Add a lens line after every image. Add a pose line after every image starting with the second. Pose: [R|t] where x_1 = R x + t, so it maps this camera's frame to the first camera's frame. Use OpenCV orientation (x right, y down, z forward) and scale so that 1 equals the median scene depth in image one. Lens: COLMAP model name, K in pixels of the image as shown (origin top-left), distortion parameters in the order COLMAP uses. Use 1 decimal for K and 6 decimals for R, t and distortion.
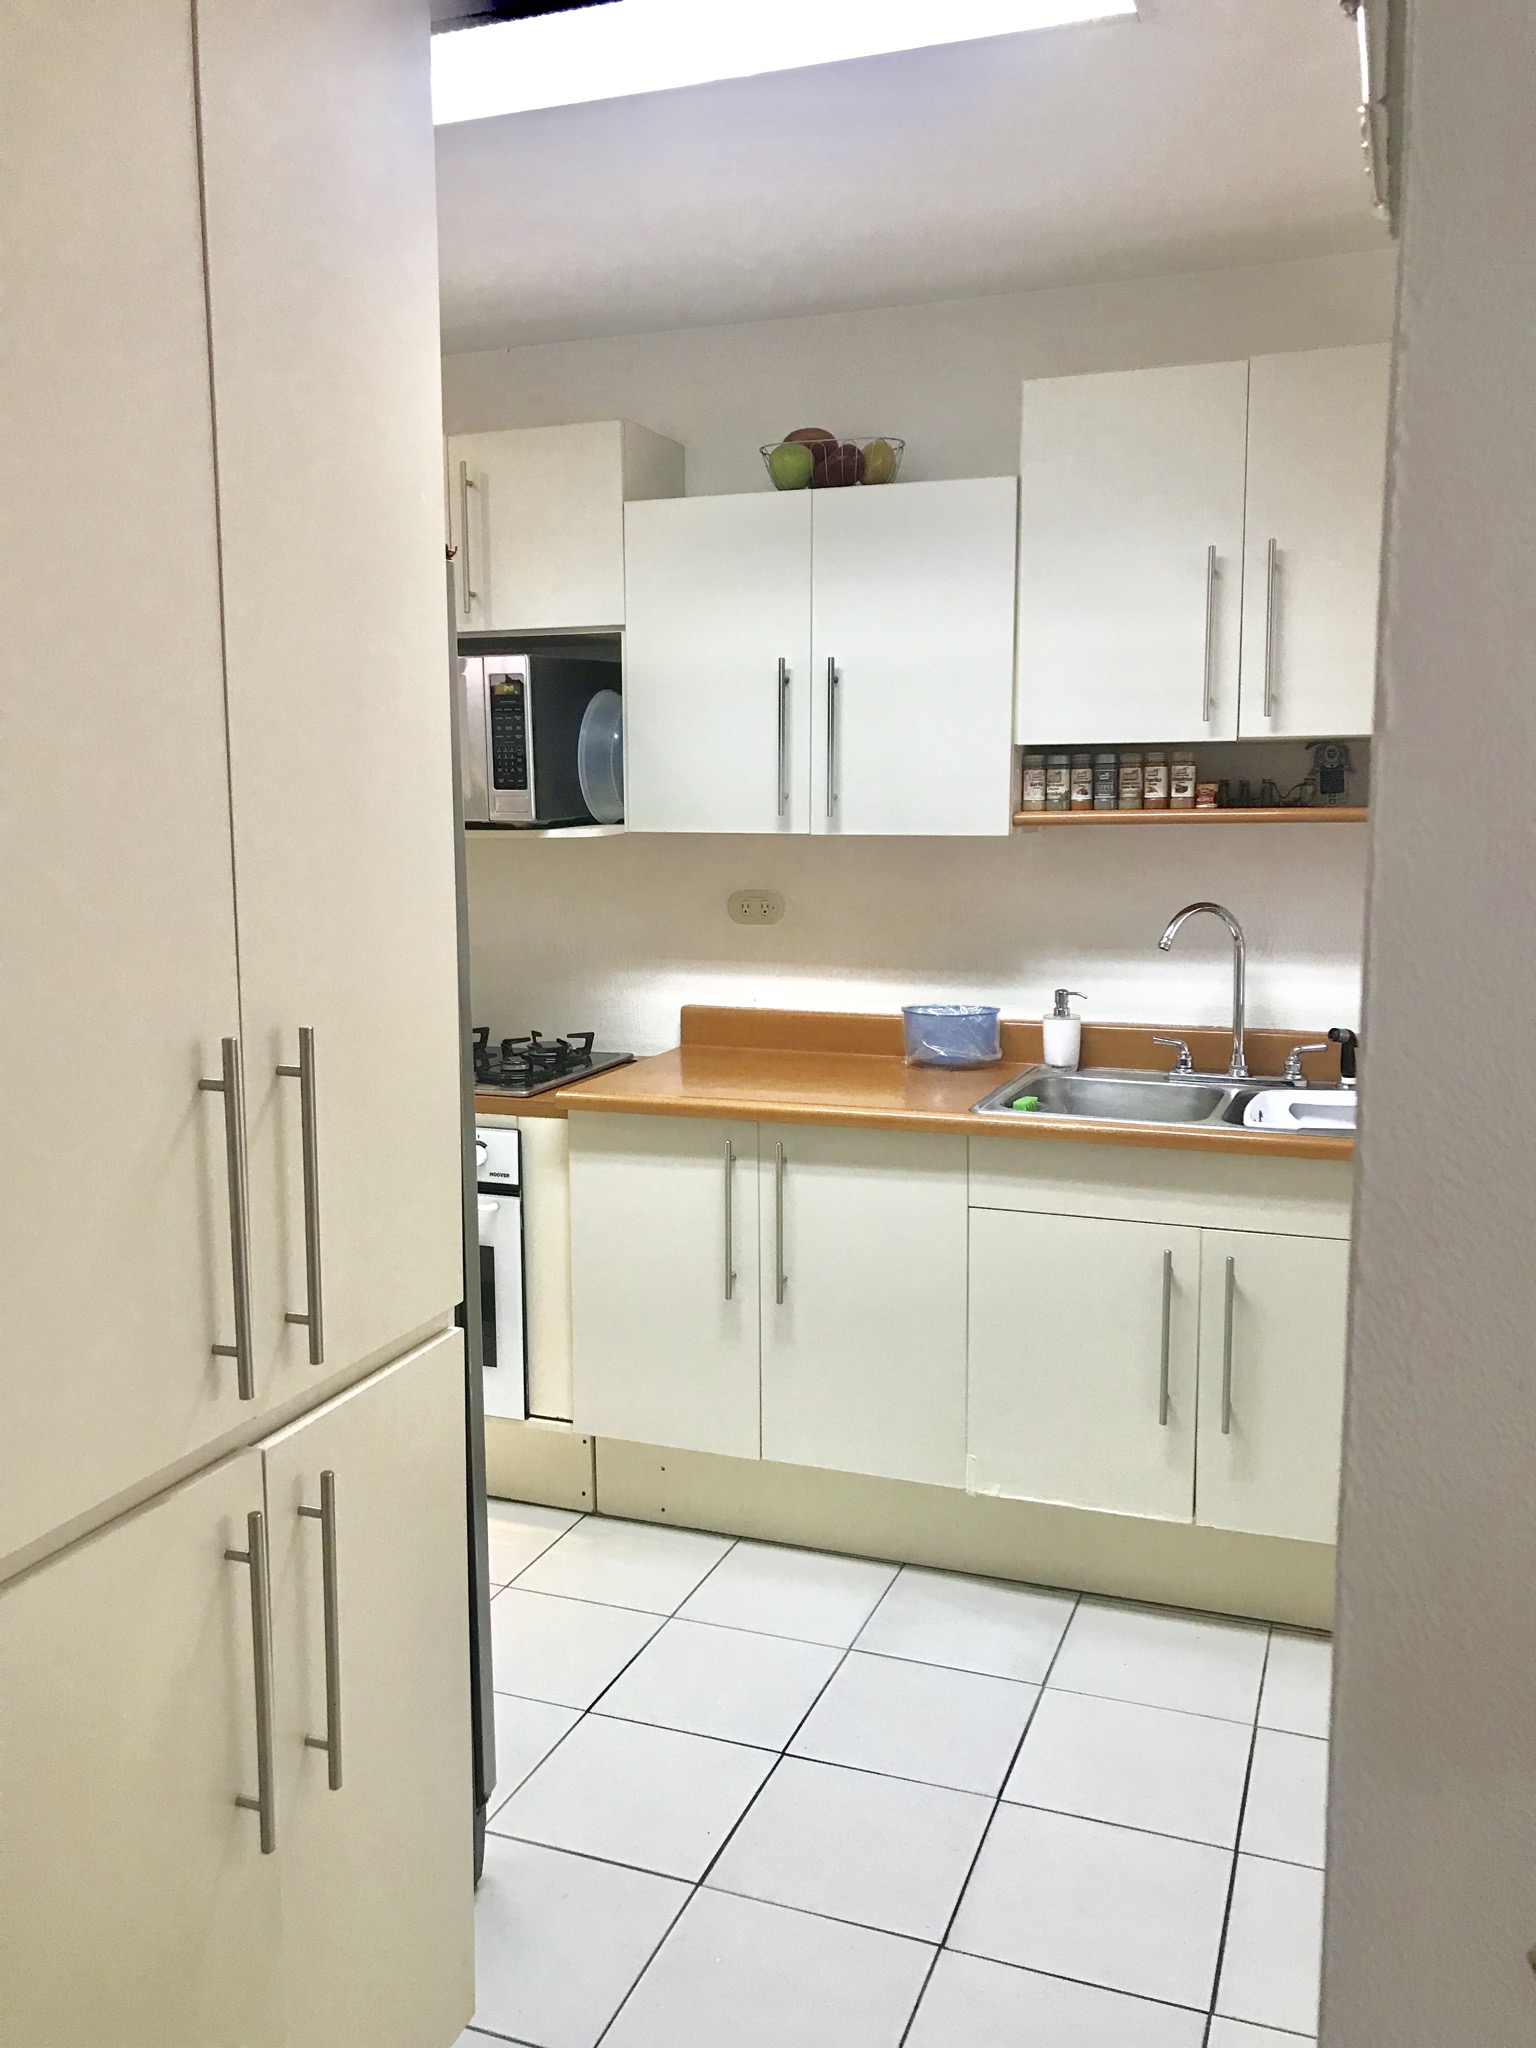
lens RADIAL K [[1707.7, 0, 765.6], [0, 1707.7, 1006.5], [0, 0, 1]] dist [0.011685, 0.002070]
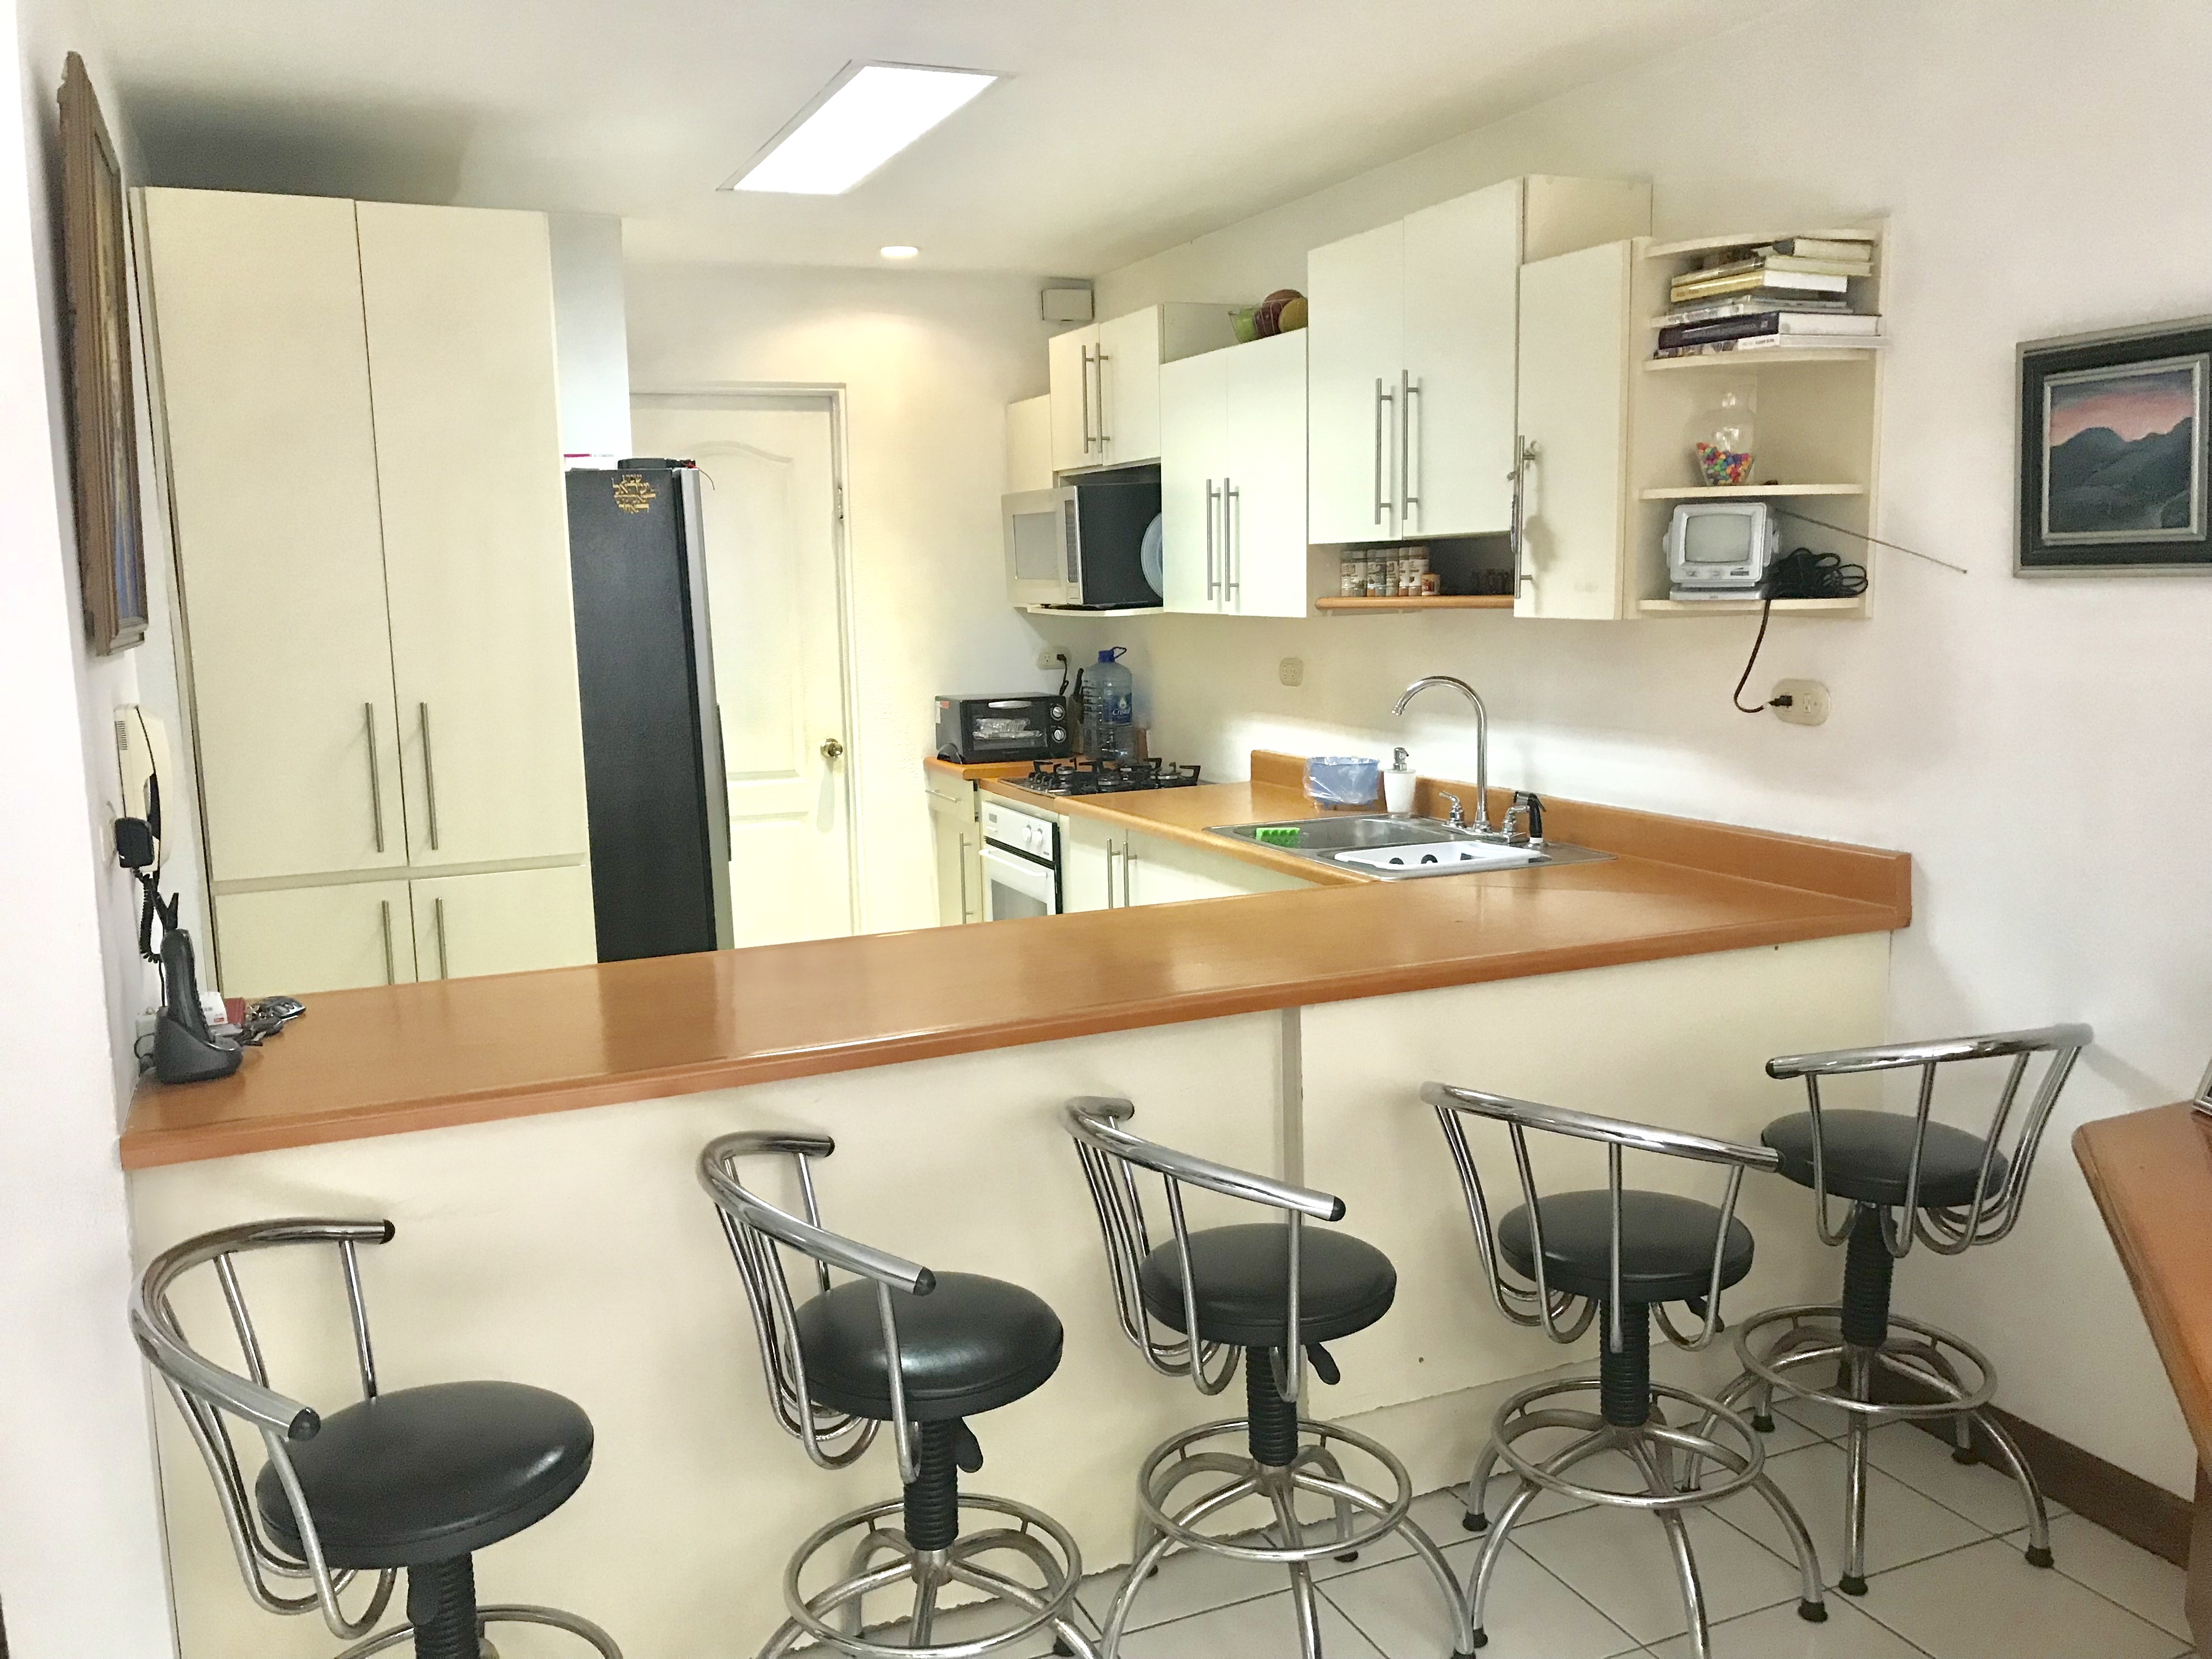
lens RADIAL K [[1844.5, 0, 1103.4], [0, 1844.5, 843.9], [0, 0, 1]] dist [0.011685, 0.002070]
pose [[0.689725, 0.095883, -0.717695, 0.993668], [-0.073513, 0.995345, 0.062328, -0.008530], [0.720330, 0.009771, 0.693563, -0.035636]]
